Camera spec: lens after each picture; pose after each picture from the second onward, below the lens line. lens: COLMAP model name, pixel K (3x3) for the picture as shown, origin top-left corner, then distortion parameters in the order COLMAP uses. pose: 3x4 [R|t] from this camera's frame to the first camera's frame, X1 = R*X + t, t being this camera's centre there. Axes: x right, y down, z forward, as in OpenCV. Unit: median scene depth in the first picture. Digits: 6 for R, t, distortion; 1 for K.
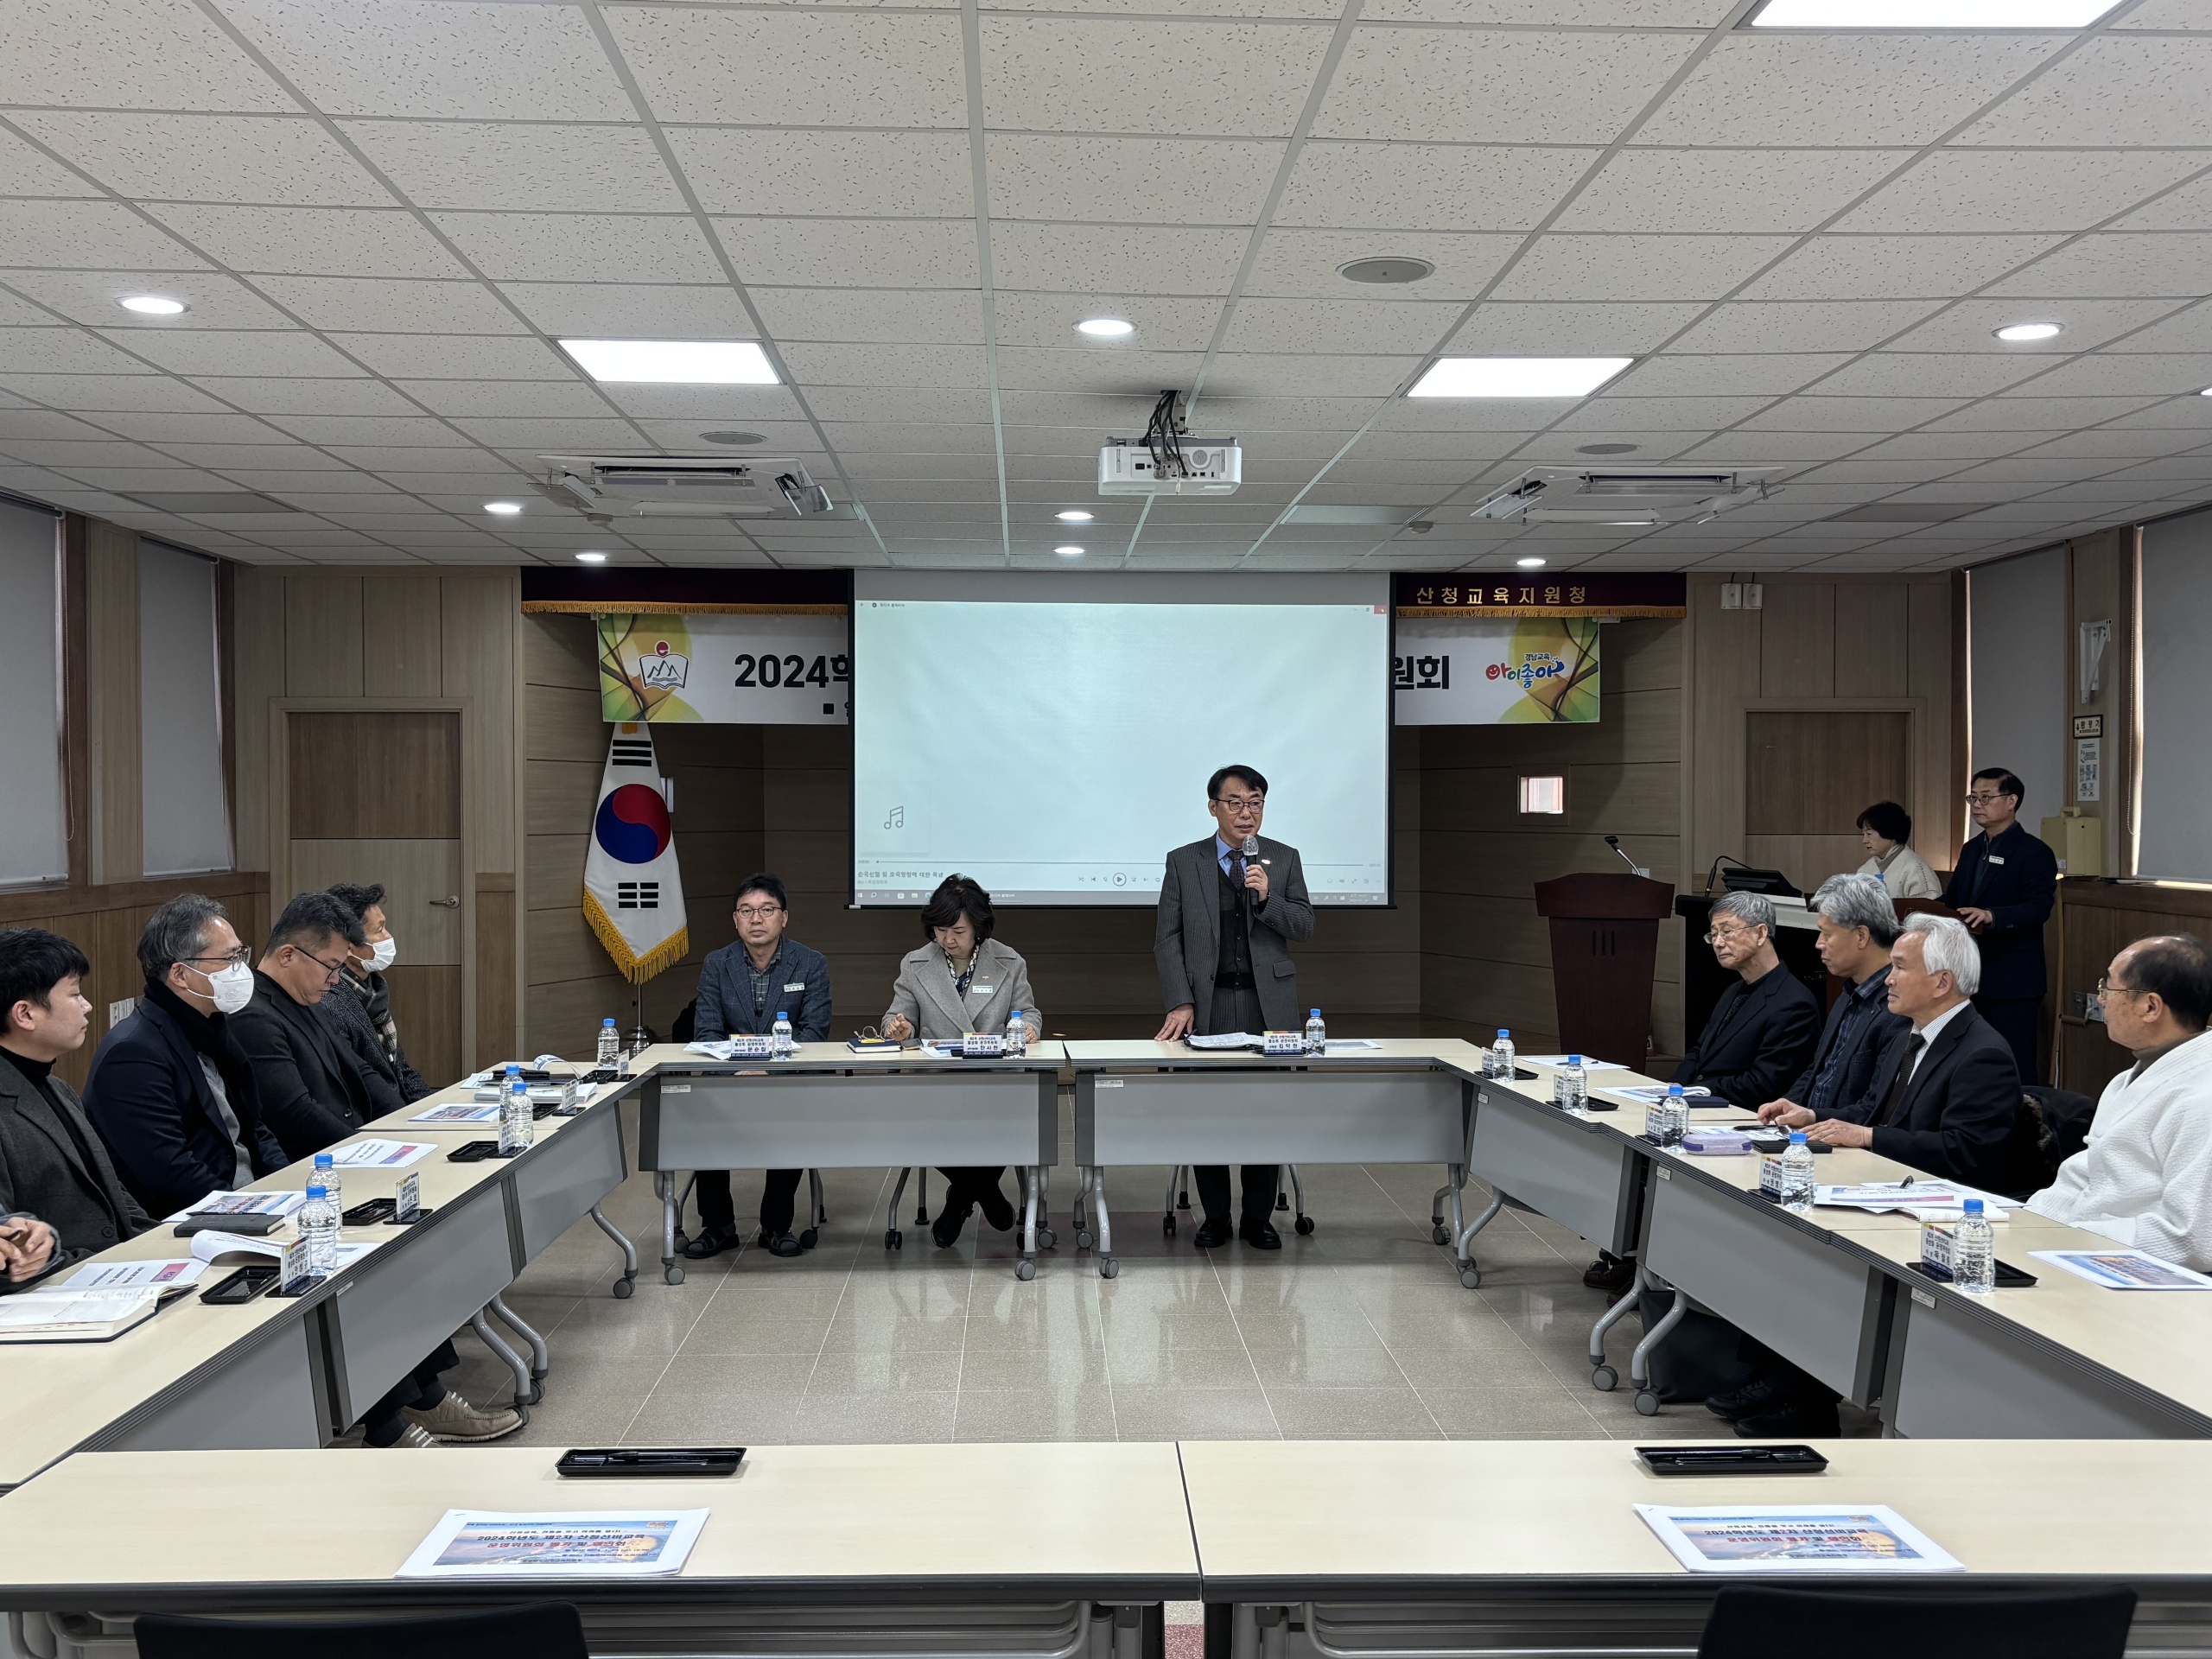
lens RADIAL K [[2150.4, 0, 1113.0], [0, 2150.4, 825.0], [0, 0, 1]] dist [0.066664, -0.089582]
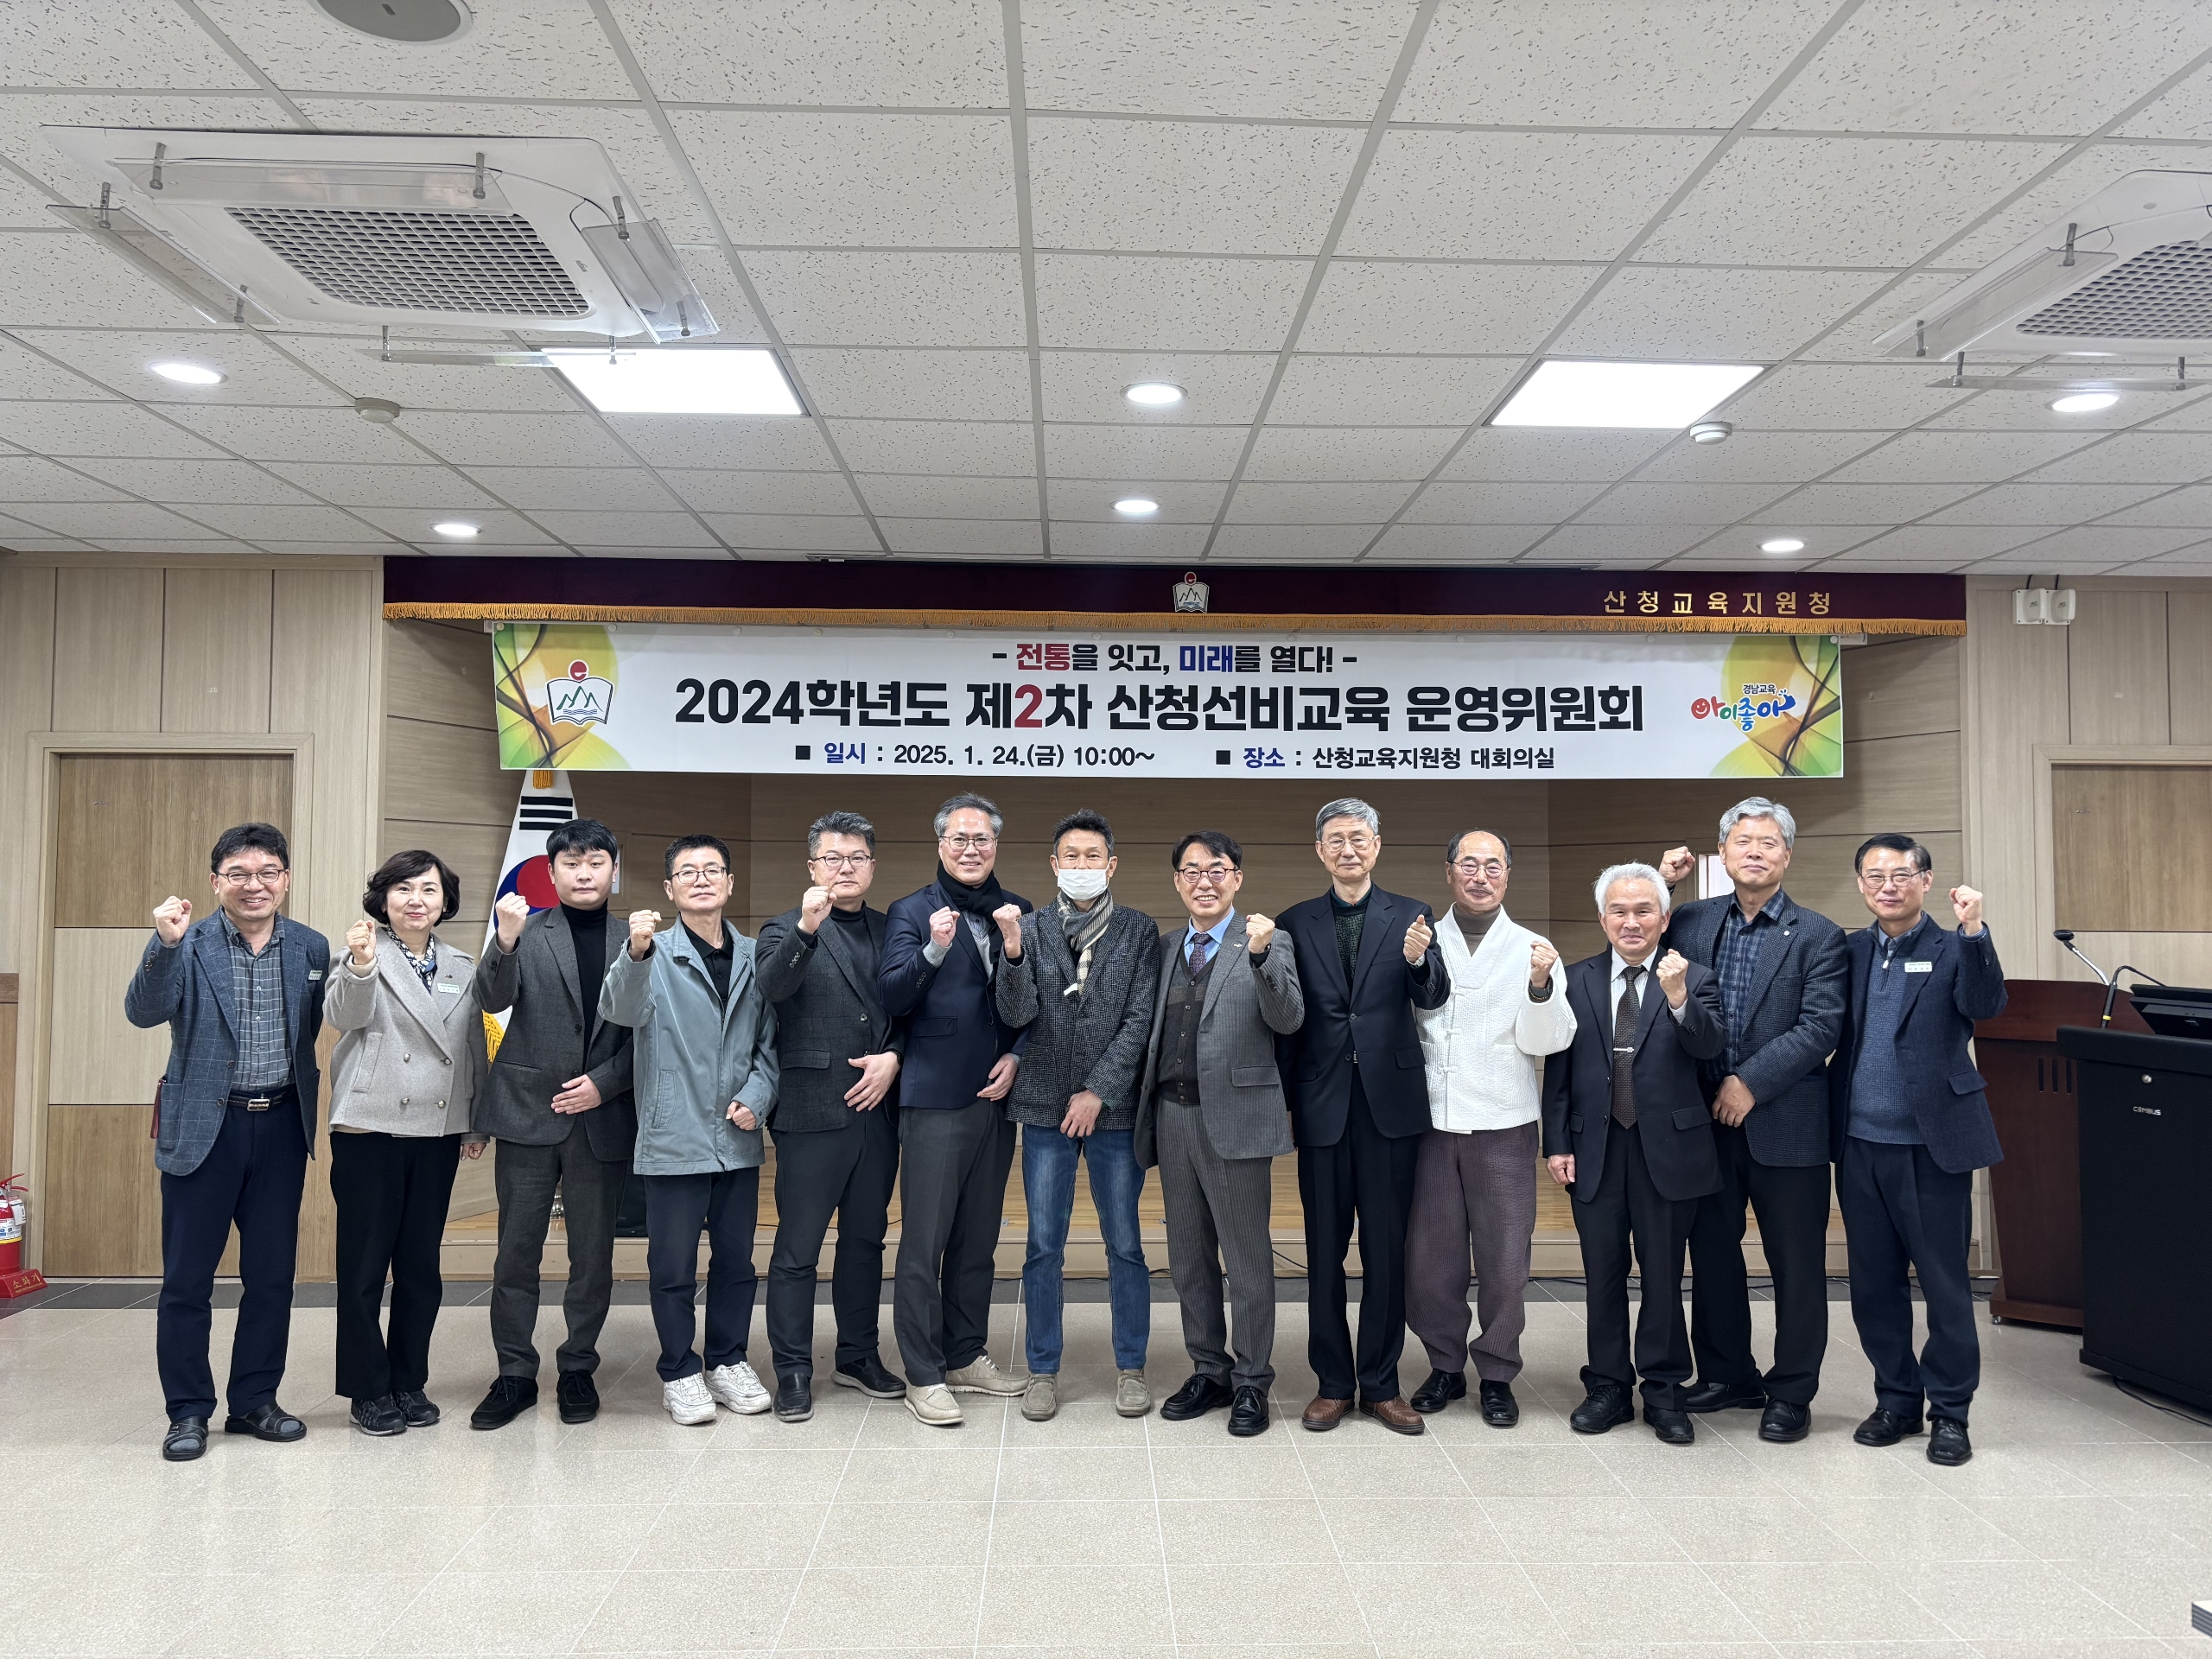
lens RADIAL K [[1654.2, 0, 1117.0], [0, 1654.2, 804.6], [0, 0, 1]] dist [0.027244, -0.002859]
pose [[0.999907, 0.004155, -0.012982, -0.017376], [-0.004900, 0.998308, -0.057940, -0.004019], [0.012719, 0.057998, 0.998236, 0.443257]]
